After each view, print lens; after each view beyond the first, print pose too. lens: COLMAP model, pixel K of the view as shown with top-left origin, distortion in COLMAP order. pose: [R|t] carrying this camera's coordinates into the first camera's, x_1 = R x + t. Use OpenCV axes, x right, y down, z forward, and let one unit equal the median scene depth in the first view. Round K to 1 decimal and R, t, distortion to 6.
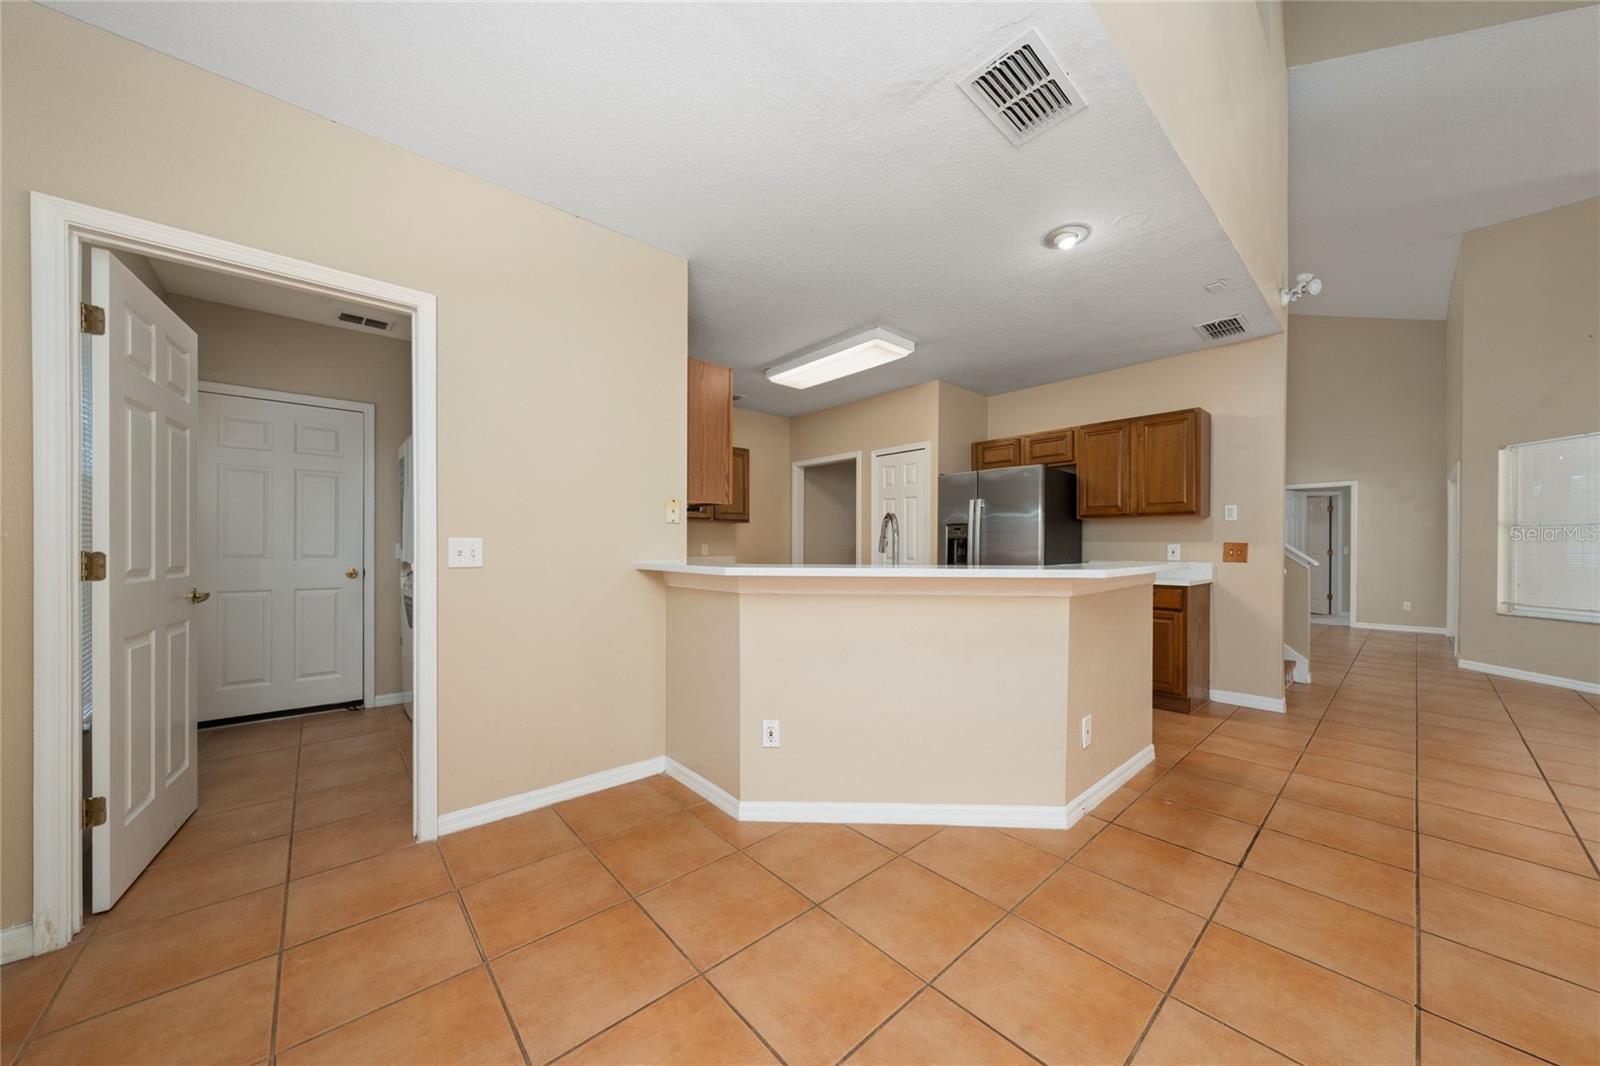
lens RADIAL K [[553.4, 0, 802.0], [0, 553.4, 546.2], [0, 0, 1]] dist [-0.005960, 0.000097]
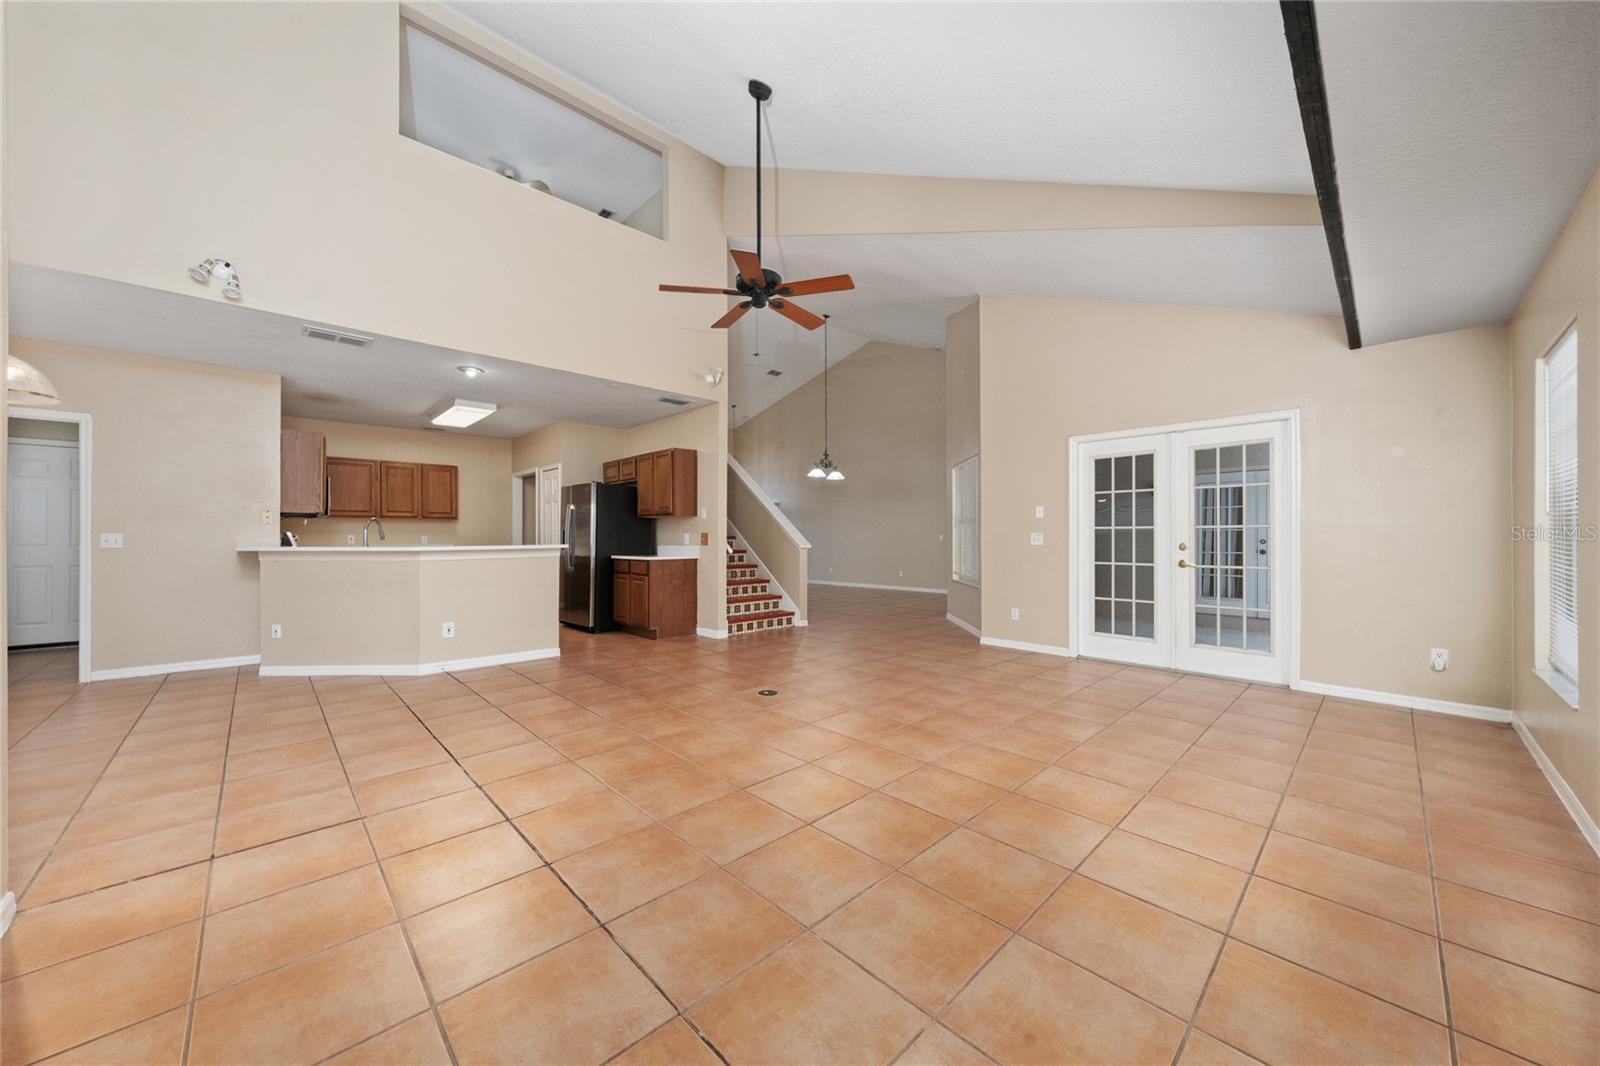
lens RADIAL K [[577.5, 0, 825.3], [0, 577.5, 547.6], [0, 0, 1]] dist [-0.006006, -0.000135]
pose [[0.999325, -0.004686, 0.036445, 1.501664], [0.003890, 0.999753, 0.021876, 0.000452], [-0.036538, -0.021719, 0.999096, -0.920728]]
